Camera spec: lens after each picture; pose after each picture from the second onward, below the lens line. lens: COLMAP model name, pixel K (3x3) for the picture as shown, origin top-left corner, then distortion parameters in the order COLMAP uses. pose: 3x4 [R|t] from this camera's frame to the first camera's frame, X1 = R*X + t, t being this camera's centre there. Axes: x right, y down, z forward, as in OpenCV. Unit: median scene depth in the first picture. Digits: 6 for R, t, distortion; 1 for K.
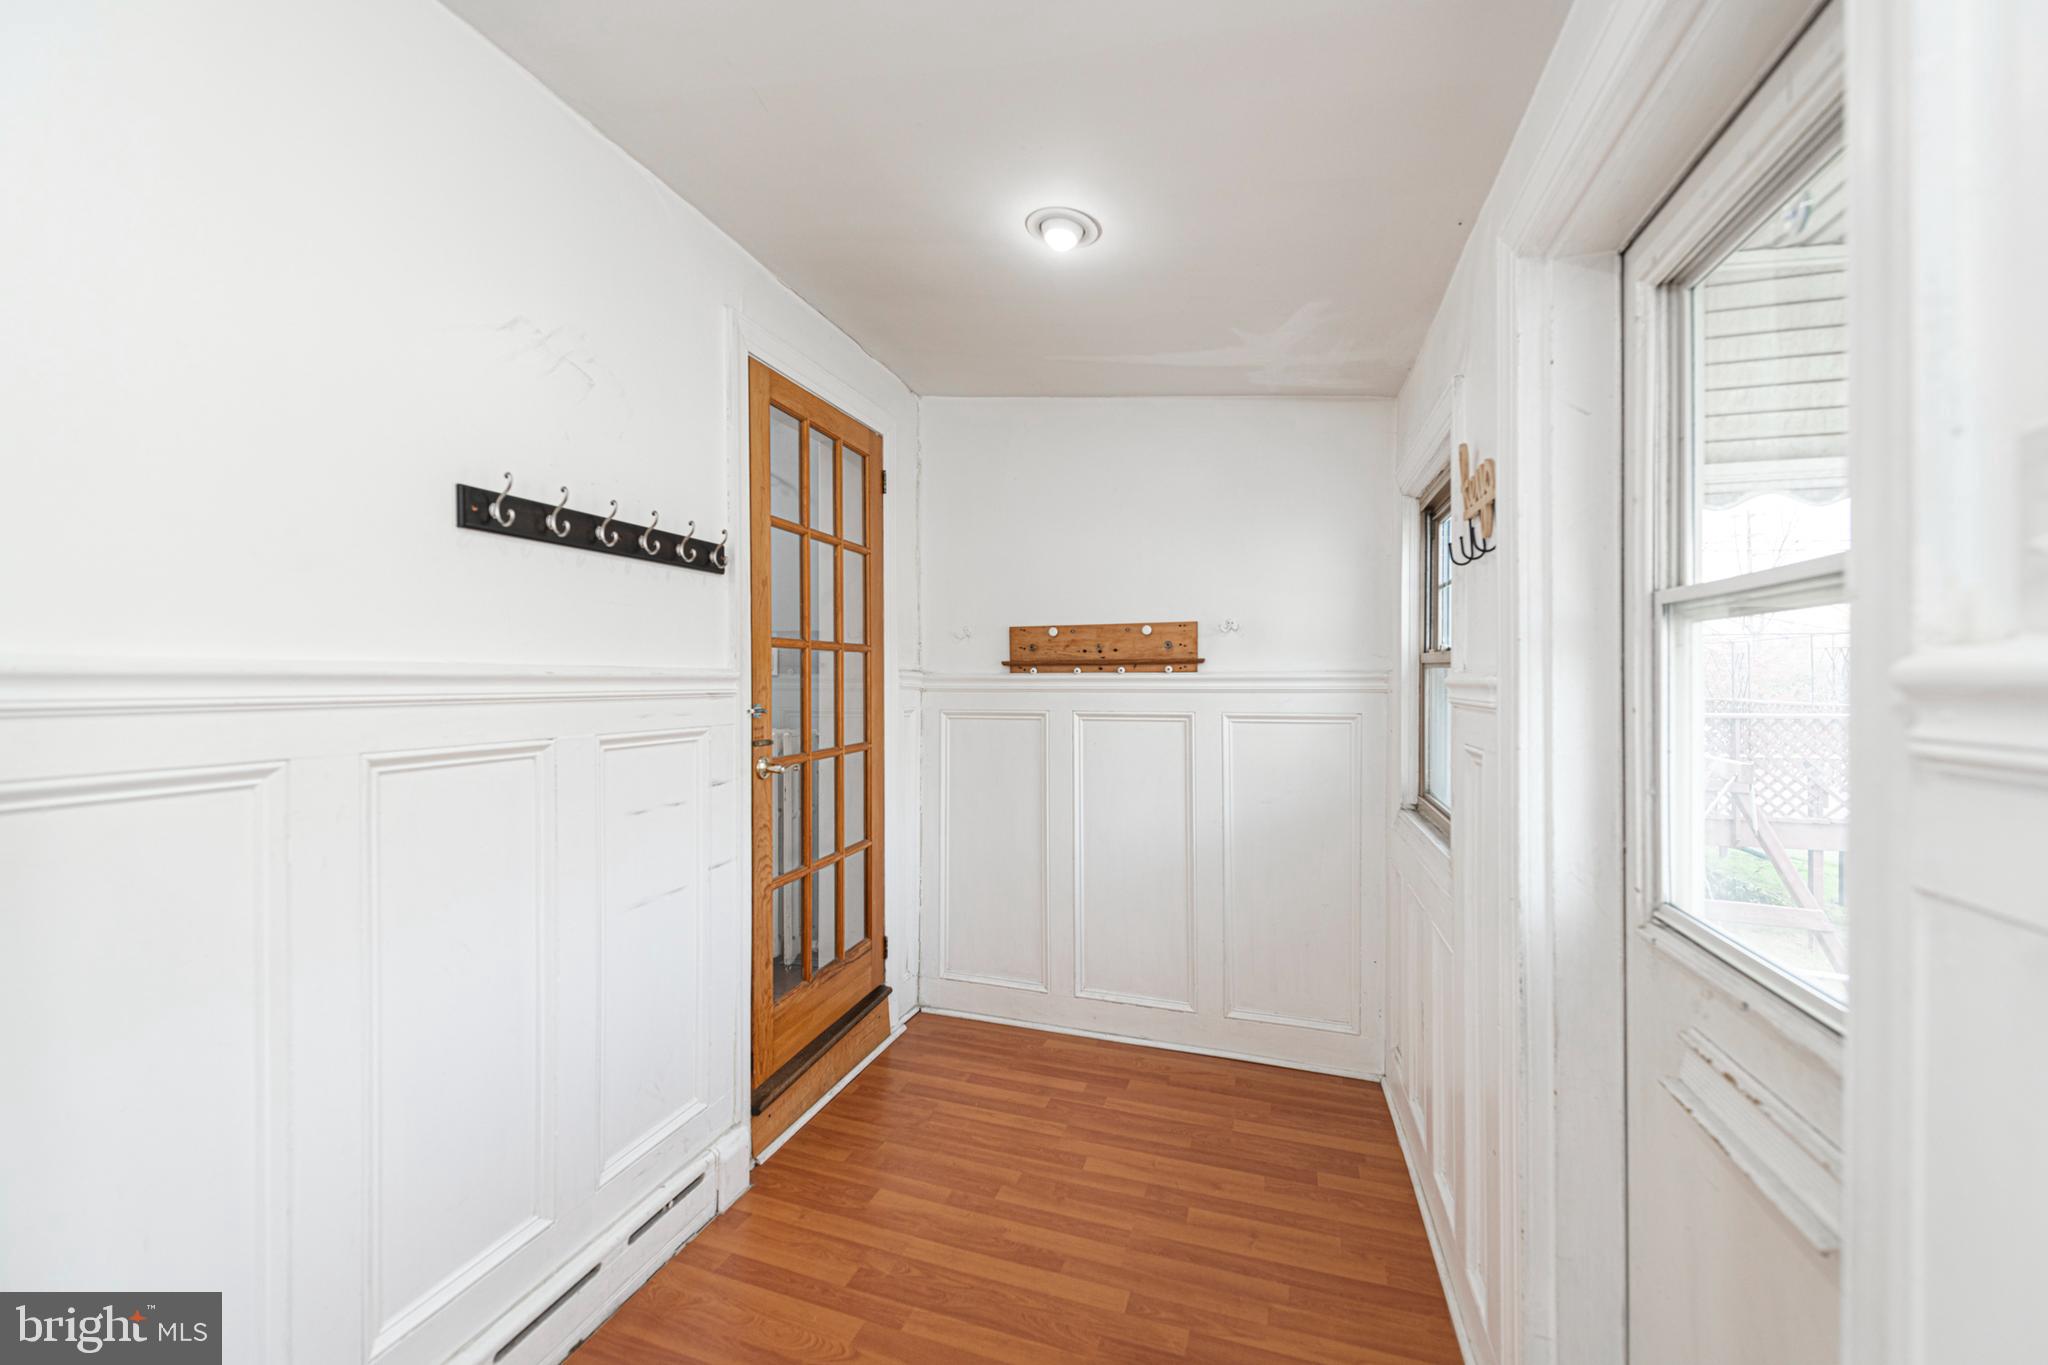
lens RADIAL K [[847.9, 0, 1053.3], [0, 847.9, 653.8], [0, 0, 1]] dist [0.000961, 0.000123]
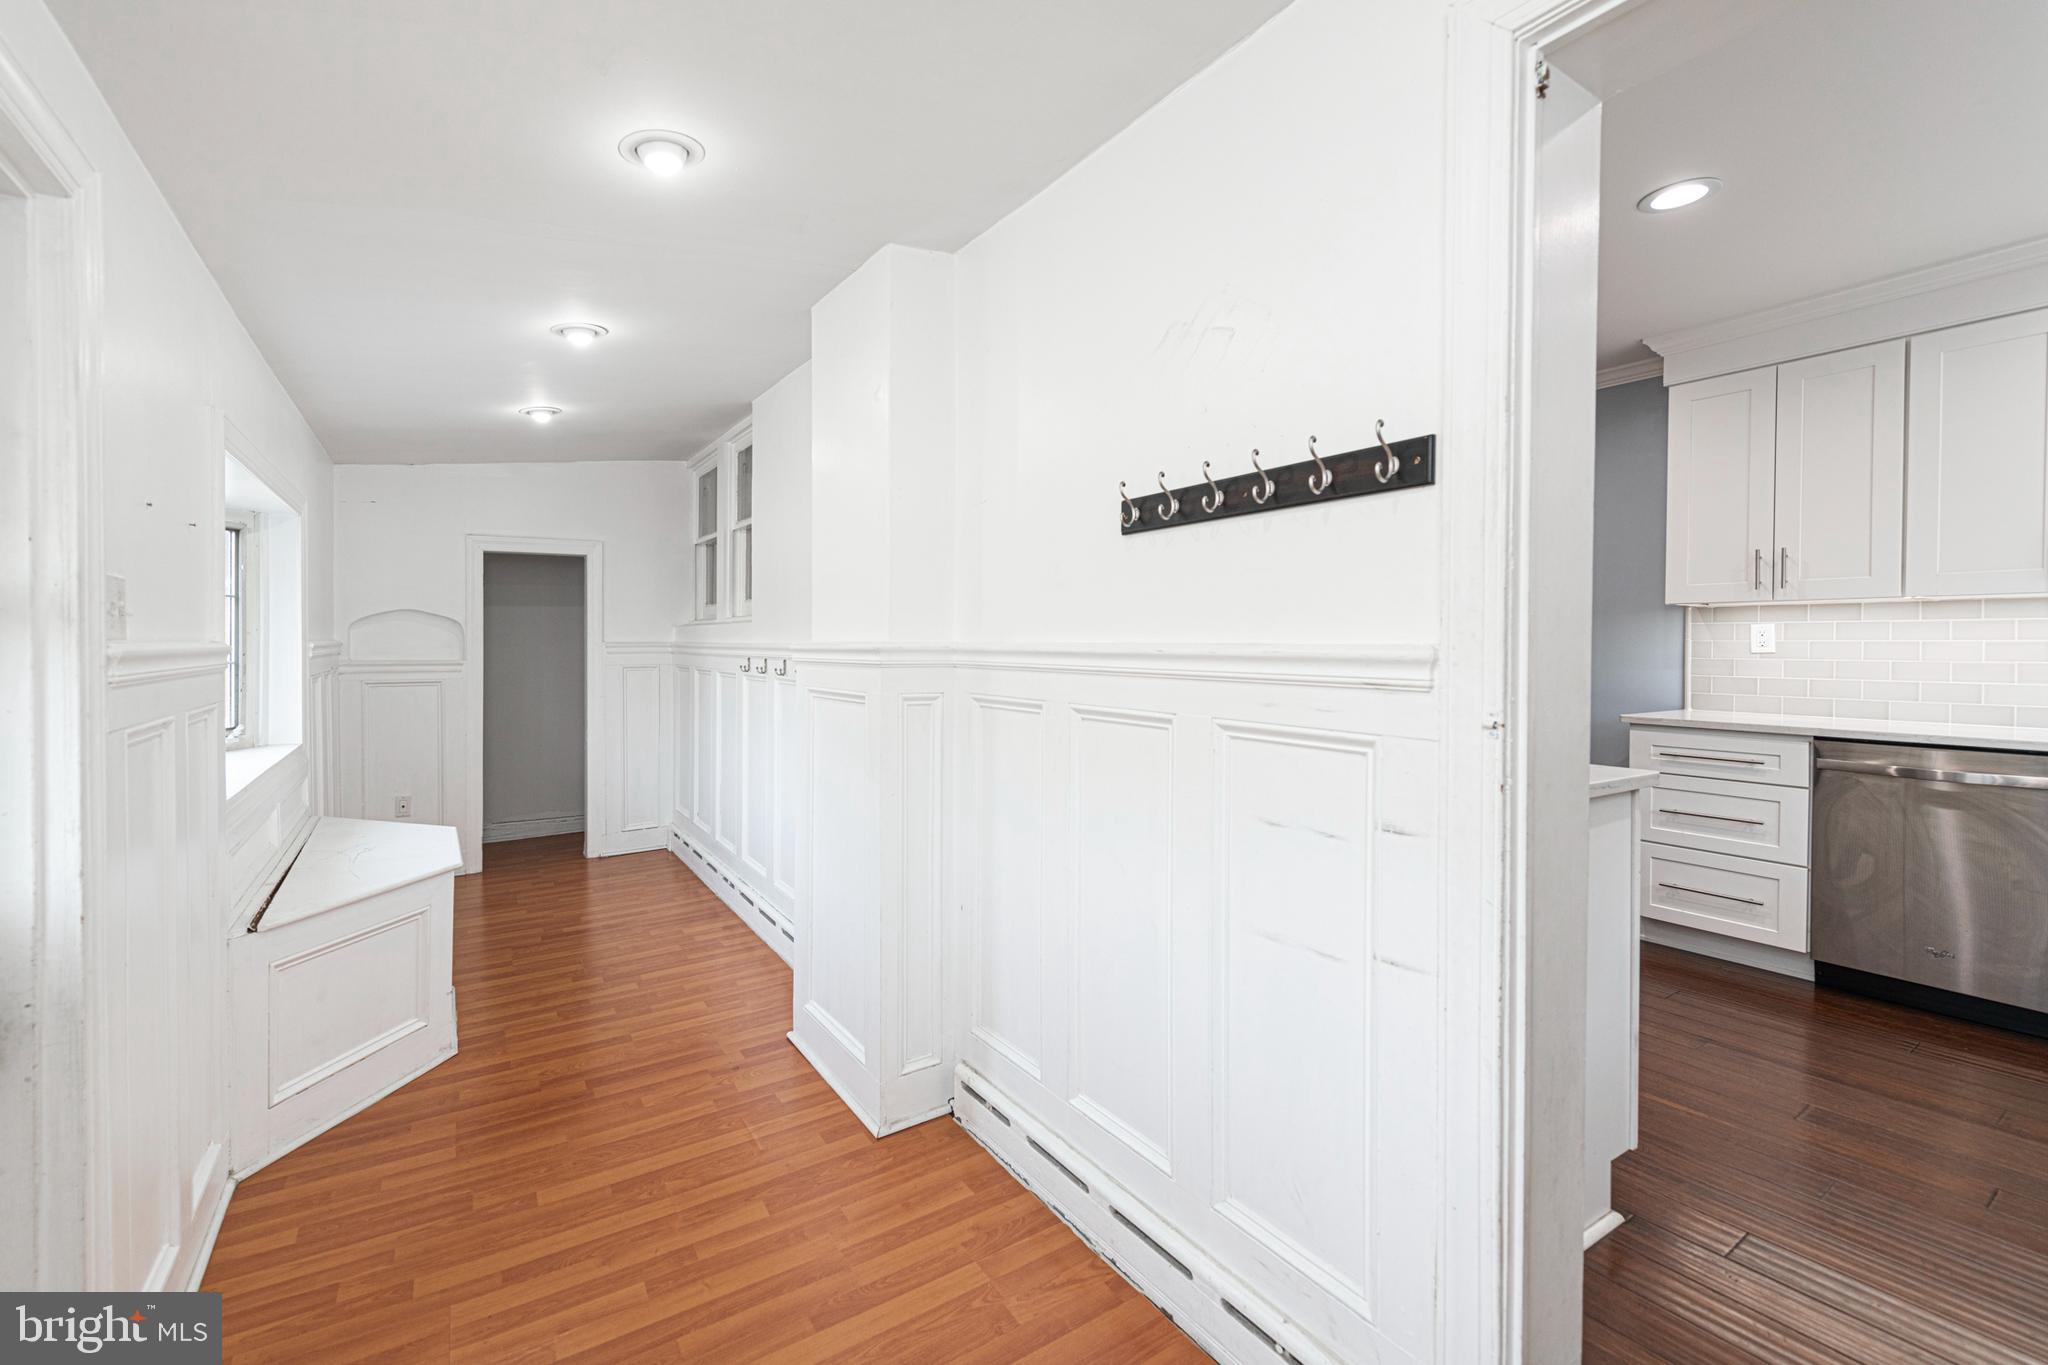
lens RADIAL K [[847.9, 0, 1053.3], [0, 847.9, 653.8], [0, 0, 1]] dist [0.000961, 0.000123]
pose [[-0.632935, 0.001821, -0.774203, 0.308251], [0.015836, 0.999818, -0.010594, 0.034538], [0.774043, -0.018965, -0.632849, 1.549085]]
